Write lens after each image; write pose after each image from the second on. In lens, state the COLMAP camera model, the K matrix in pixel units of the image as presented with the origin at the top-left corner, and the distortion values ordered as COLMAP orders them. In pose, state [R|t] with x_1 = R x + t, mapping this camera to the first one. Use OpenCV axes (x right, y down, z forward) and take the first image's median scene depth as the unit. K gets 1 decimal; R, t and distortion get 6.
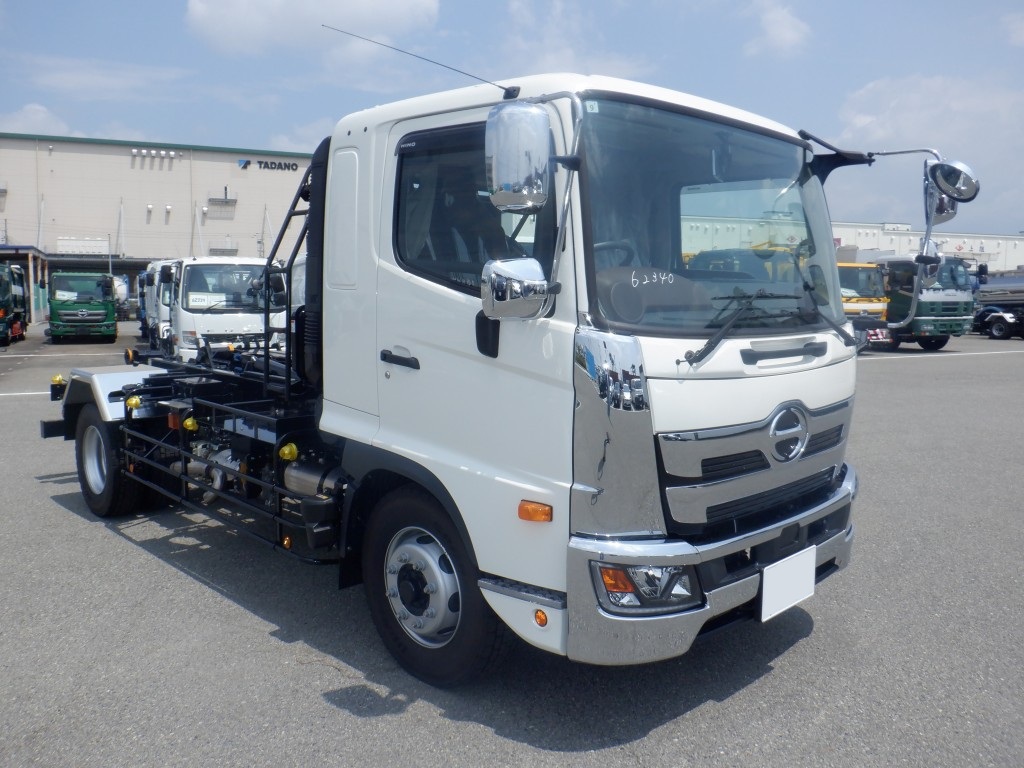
lens RADIAL K [[822.6, 0, 508.7], [0, 822.6, 373.7], [0, 0, 1]] dist [-0.027264, -0.006431]
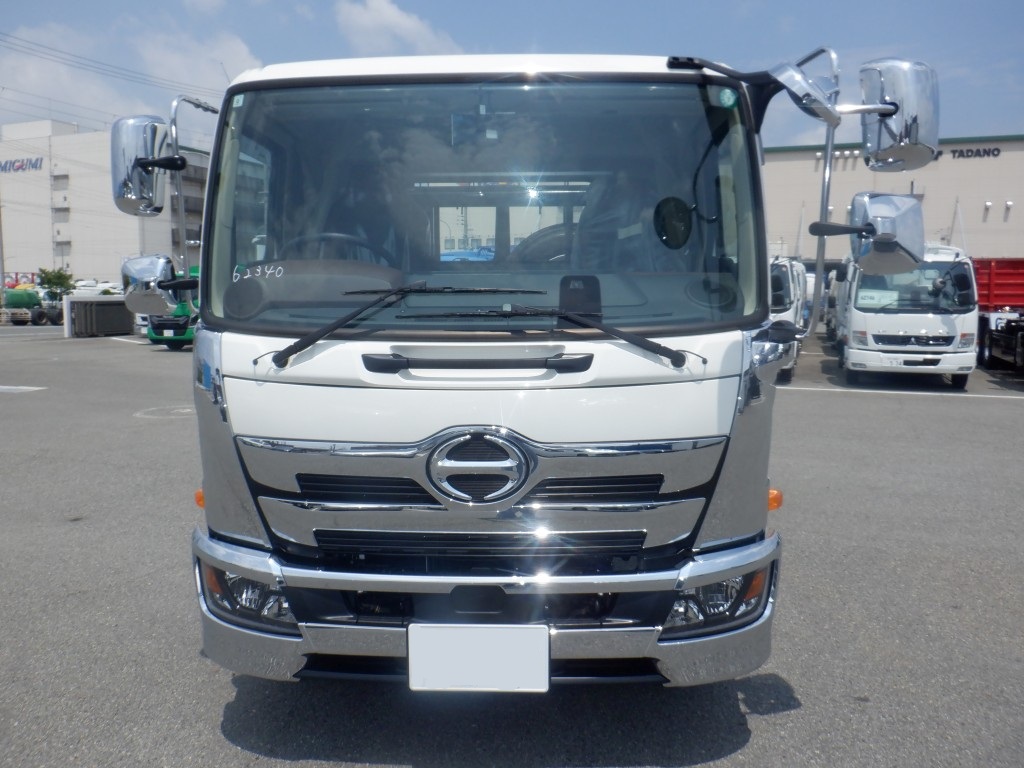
lens RADIAL K [[822.6, 0, 507.4], [0, 822.6, 362.6], [0, 0, 1]] dist [-0.027264, -0.006431]
pose [[0.705600, 0.057072, -0.706308, 0.936265], [-0.065923, 0.997716, 0.014762, -0.040456], [0.705537, 0.036146, 0.707750, 0.478724]]
